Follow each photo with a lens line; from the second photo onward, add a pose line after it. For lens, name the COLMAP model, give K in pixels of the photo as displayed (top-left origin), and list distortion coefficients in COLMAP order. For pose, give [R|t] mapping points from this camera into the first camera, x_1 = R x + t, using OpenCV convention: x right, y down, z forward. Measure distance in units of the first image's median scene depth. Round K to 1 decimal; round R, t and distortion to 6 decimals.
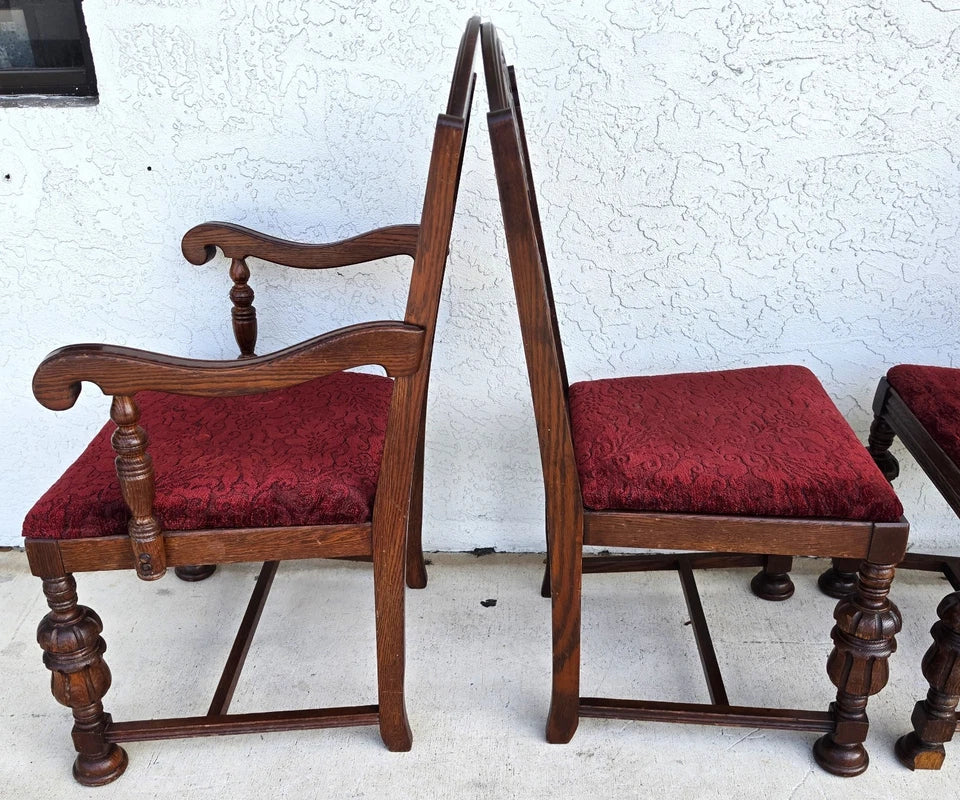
lens RADIAL K [[918.1, 0, 454.2], [0, 918.1, 485.6], [0, 0, 1]] dist [0.030328, 0.000000]
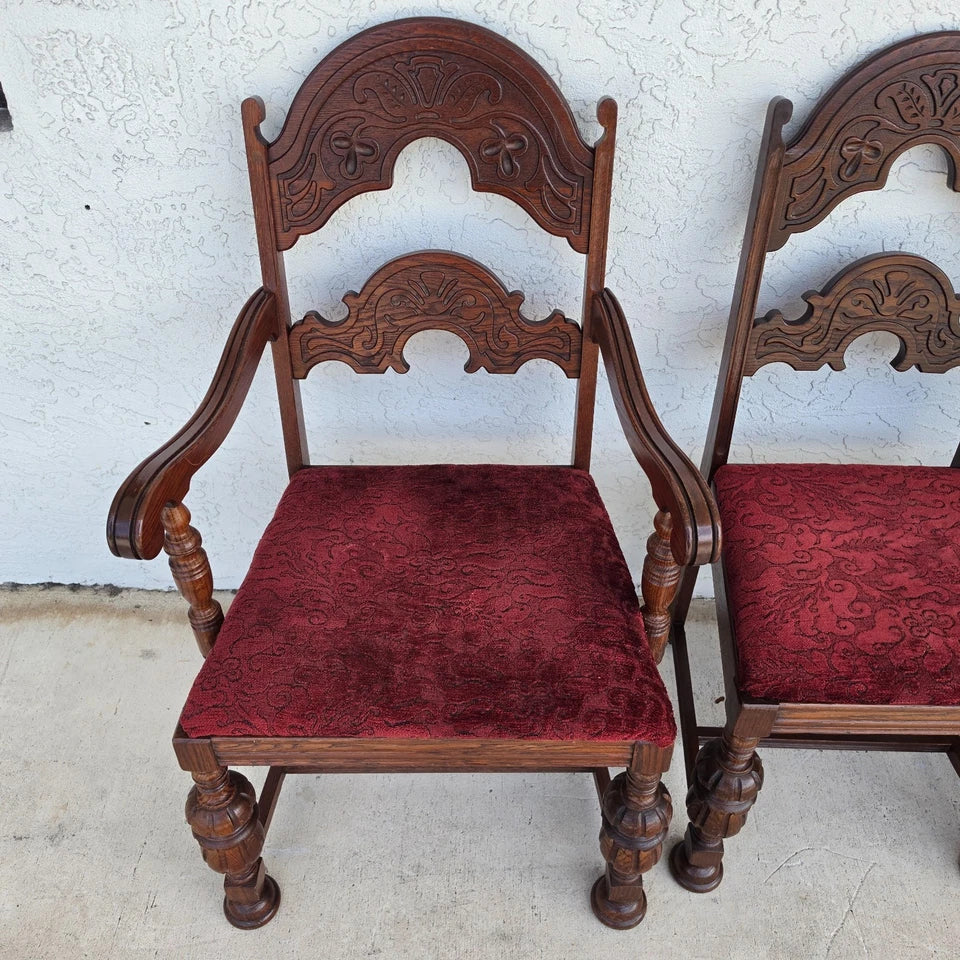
lens RADIAL K [[884.9, 0, 473.4], [0, 884.9, 485.5], [0, 0, 1]] dist [0.020969, 0.000000]
pose [[0.999067, -0.005206, 0.042874, -0.036956], [-0.004708, 0.973660, 0.227958, -0.302029], [-0.042931, -0.227947, 0.972727, 0.204553]]
